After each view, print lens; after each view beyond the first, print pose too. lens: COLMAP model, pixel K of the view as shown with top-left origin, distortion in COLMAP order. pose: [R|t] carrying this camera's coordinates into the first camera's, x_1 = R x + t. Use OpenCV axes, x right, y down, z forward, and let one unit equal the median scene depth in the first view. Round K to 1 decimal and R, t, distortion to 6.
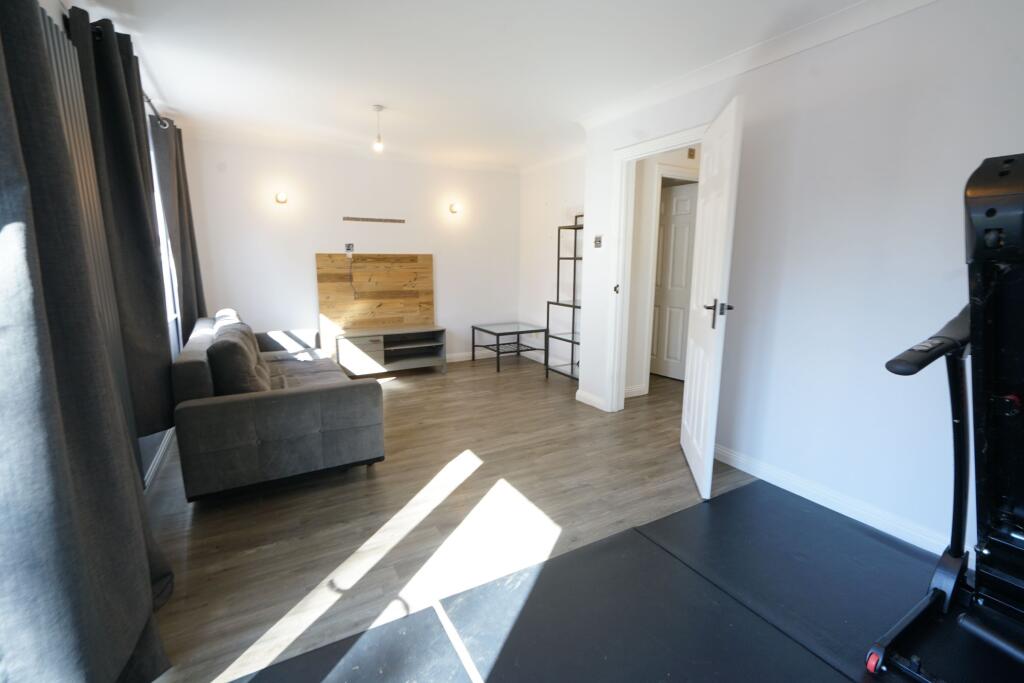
lens RADIAL K [[455.7, 0, 507.9], [0, 455.7, 342.4], [0, 0, 1]] dist [-0.001989, 0.001064]
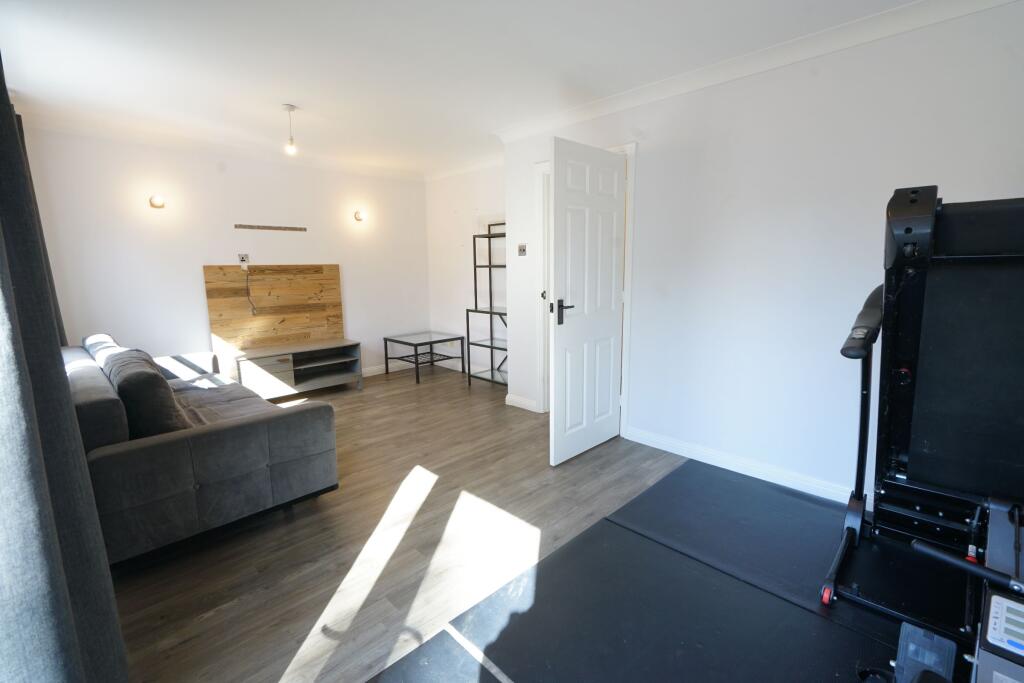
lens RADIAL K [[455.7, 0, 507.9], [0, 455.7, 342.4], [0, 0, 1]] dist [-0.001989, 0.001064]
pose [[0.965733, -0.058671, 0.252819, -0.150115], [0.062170, 0.998048, -0.005865, -0.010062], [-0.251981, 0.021382, 0.967496, 0.010235]]
